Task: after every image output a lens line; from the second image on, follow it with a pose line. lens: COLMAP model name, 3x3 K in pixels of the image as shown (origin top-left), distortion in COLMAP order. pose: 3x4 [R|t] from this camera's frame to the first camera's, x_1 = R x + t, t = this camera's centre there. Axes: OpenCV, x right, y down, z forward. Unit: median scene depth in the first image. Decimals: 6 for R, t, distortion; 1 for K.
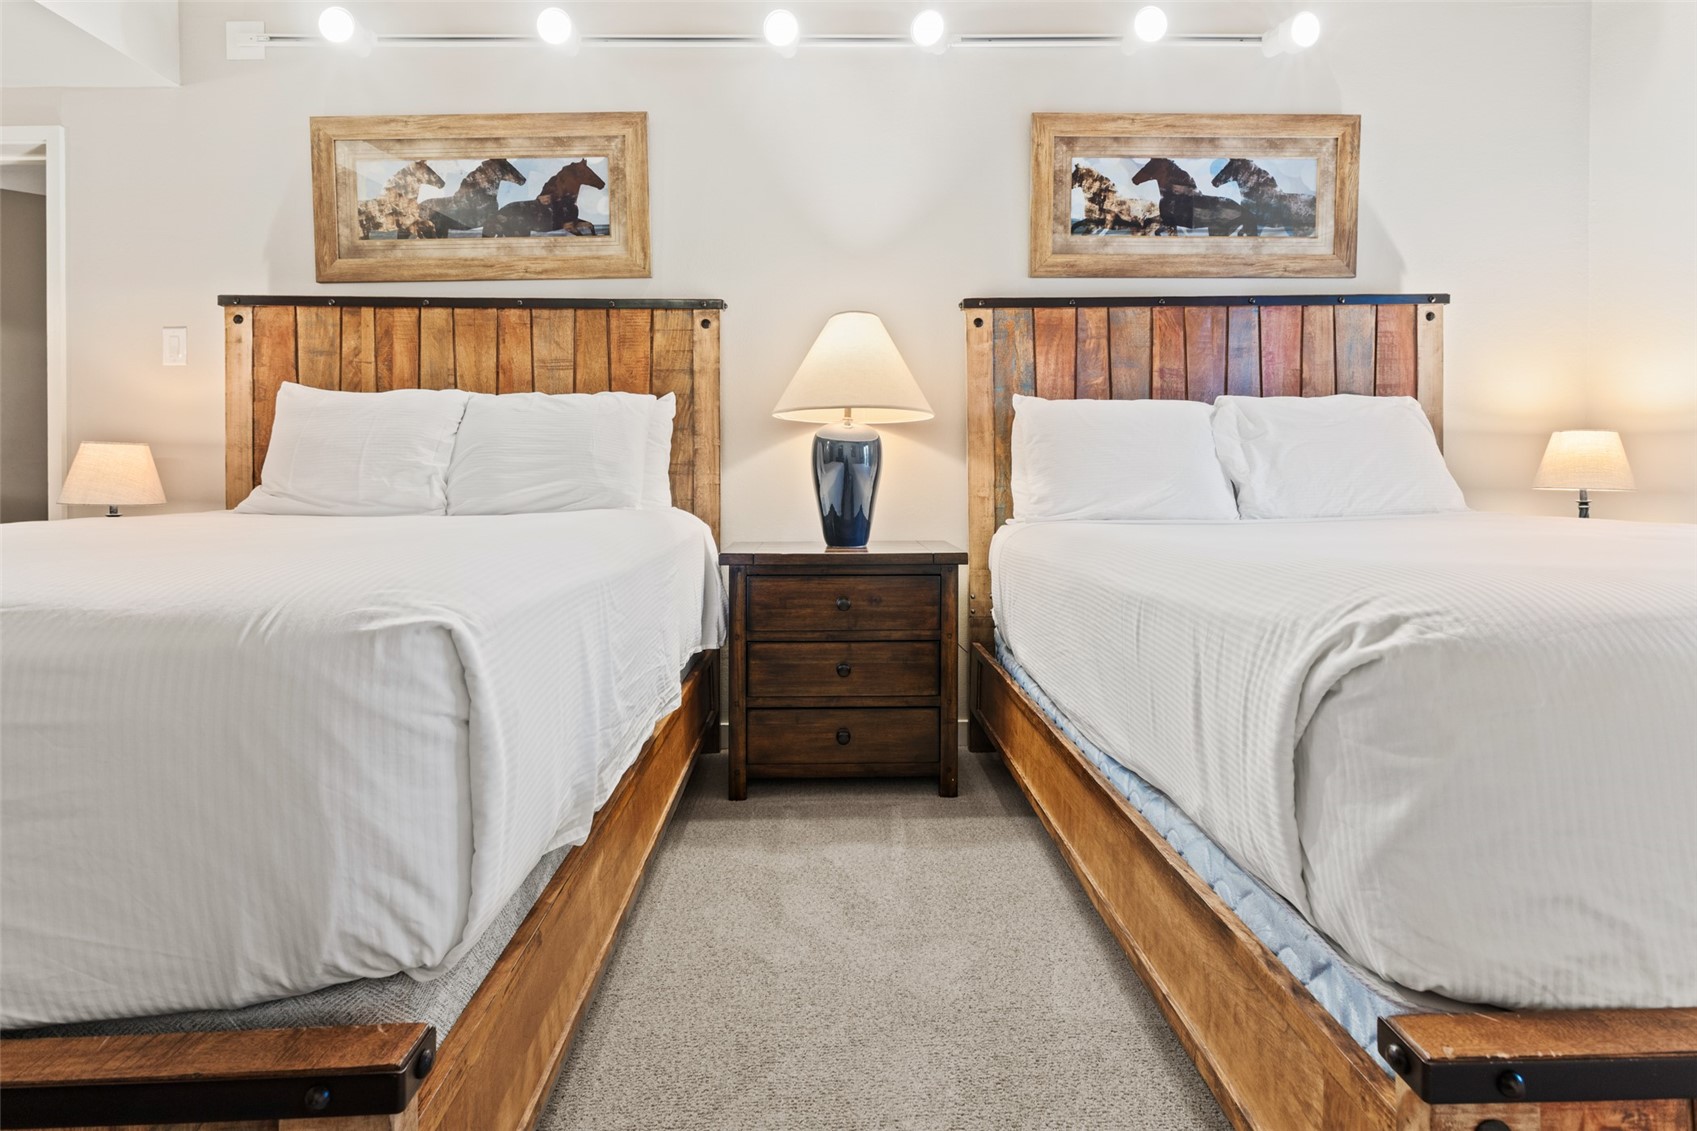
lens RADIAL K [[831.6, 0, 850.2], [0, 831.6, 482.5], [0, 0, 1]] dist [0.005028, 0.000107]
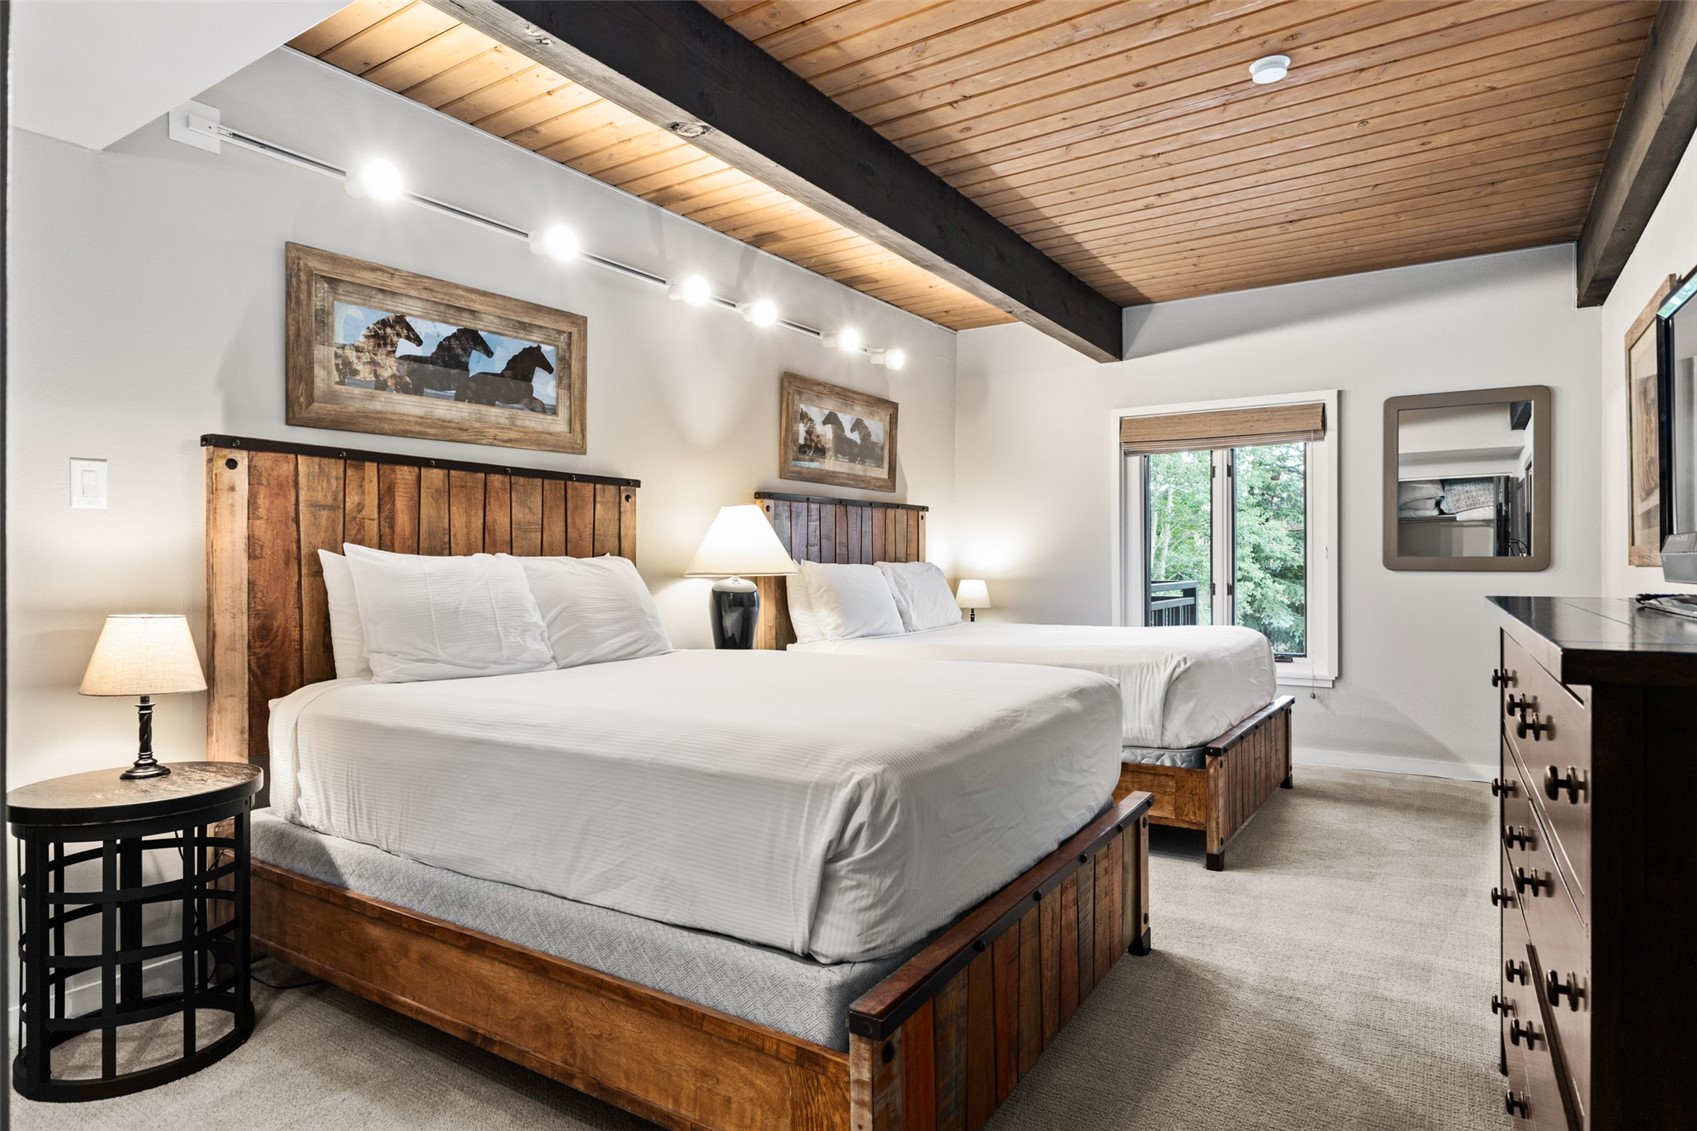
lens RADIAL K [[949.6, 0, 846.6], [0, 949.6, 566.0], [0, 0, 1]] dist [0.000610, 0.000066]
pose [[0.568805, 0.000620, 0.822472, -1.144172], [0.013565, 0.999857, -0.010134, -0.070397], [-0.822361, 0.016921, 0.568715, -0.069797]]
